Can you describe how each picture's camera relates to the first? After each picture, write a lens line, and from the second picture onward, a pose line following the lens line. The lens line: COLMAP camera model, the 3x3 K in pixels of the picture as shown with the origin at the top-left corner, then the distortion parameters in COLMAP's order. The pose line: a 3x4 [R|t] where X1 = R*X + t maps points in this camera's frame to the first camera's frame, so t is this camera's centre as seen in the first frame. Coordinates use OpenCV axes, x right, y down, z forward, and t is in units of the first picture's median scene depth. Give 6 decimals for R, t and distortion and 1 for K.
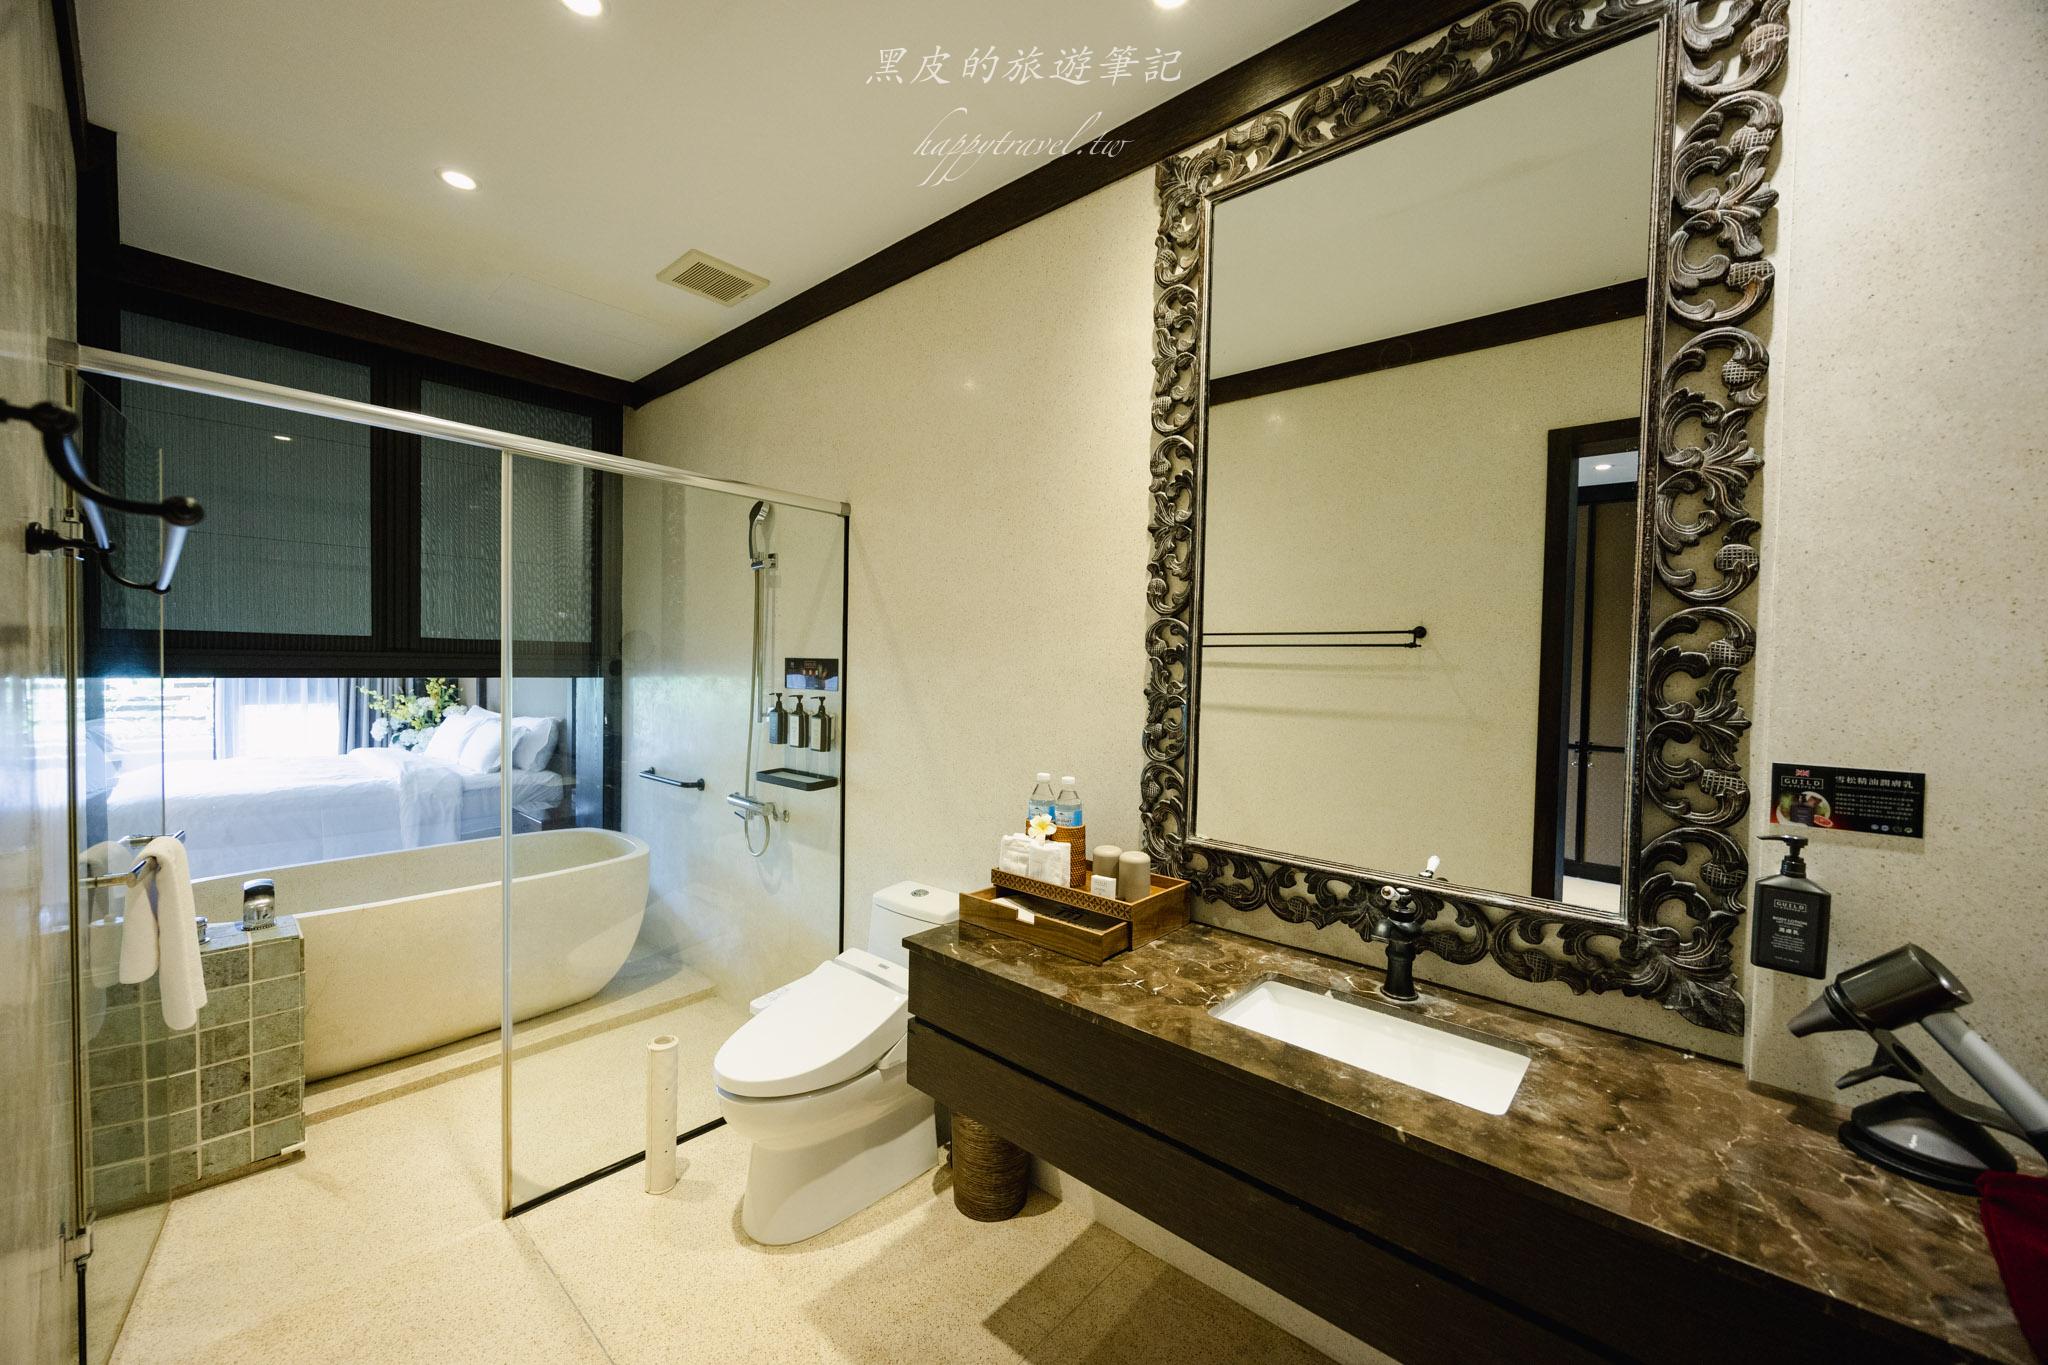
lens RADIAL K [[781.9, 0, 1020.3], [0, 781.9, 683.9], [0, 0, 1]] dist [-0.001713, 0.000032]
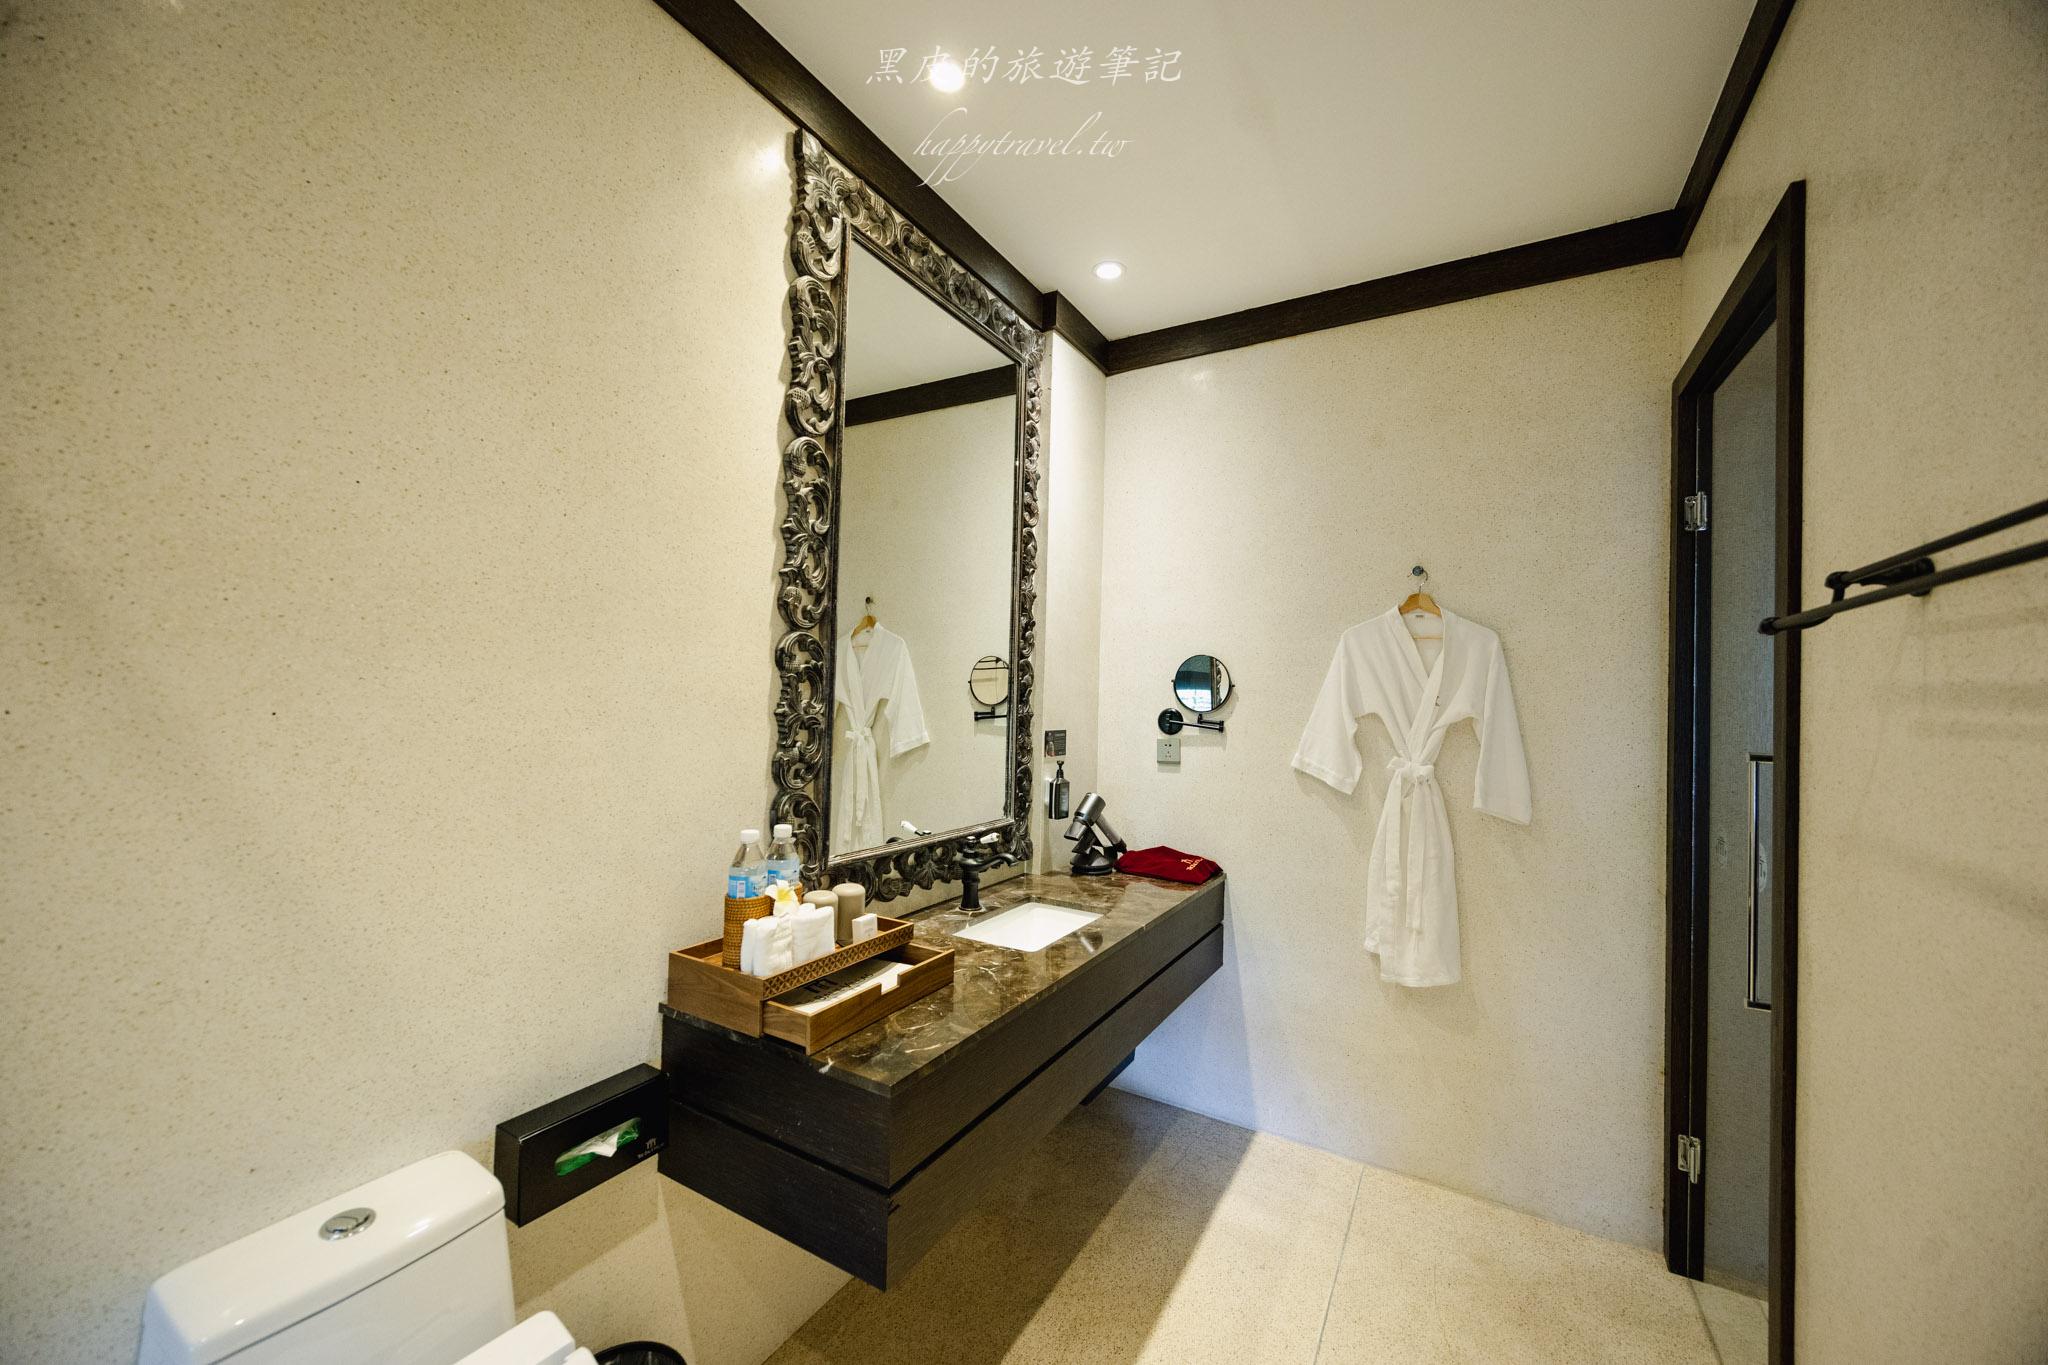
lens RADIAL K [[781.9, 0, 1020.3], [0, 781.9, 683.9], [0, 0, 1]] dist [-0.001713, 0.000032]
pose [[-0.198030, -0.005170, 0.980182, -0.885770], [-0.001724, 0.999986, 0.004926, -0.032862], [-0.980195, -0.000715, -0.198036, 1.079327]]
